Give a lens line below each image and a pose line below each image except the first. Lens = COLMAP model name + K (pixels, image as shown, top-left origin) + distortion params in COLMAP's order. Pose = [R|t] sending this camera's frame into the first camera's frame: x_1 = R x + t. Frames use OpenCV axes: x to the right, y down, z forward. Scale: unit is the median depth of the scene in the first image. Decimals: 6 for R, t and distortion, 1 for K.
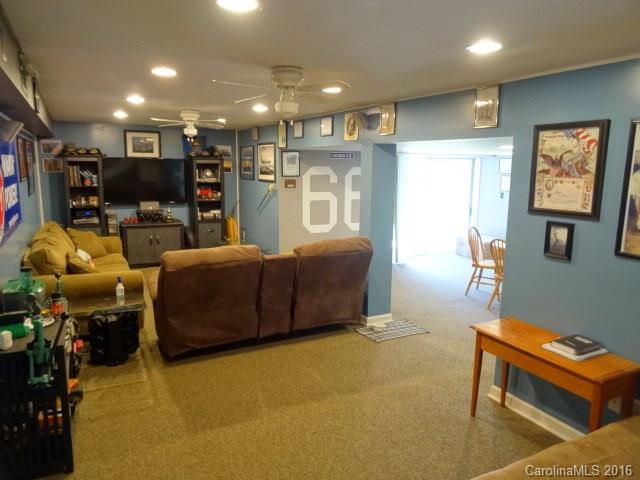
lens RADIAL K [[458.6, 0, 321.3], [0, 458.6, 240.7], [0, 0, 1]] dist [0.000399, -0.007049]
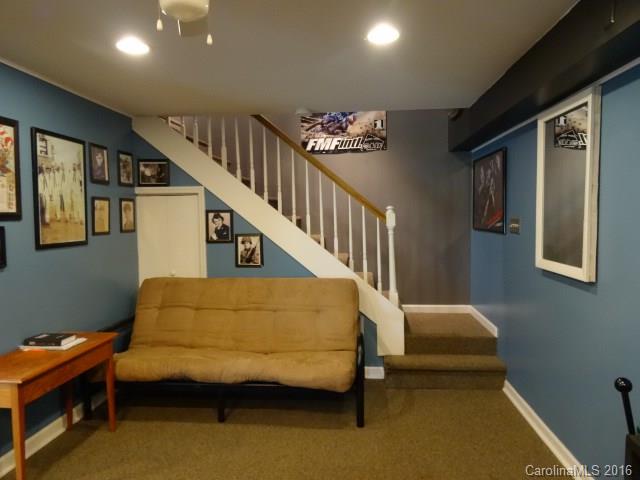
lens RADIAL K [[458.6, 0, 319.9], [0, 458.6, 238.2], [0, 0, 1]] dist [0.000399, -0.007049]
pose [[-0.838449, -0.030478, 0.544127, -0.493200], [0.092924, 0.975818, 0.197847, -0.139977], [-0.536999, 0.216447, -0.815342, 1.457187]]
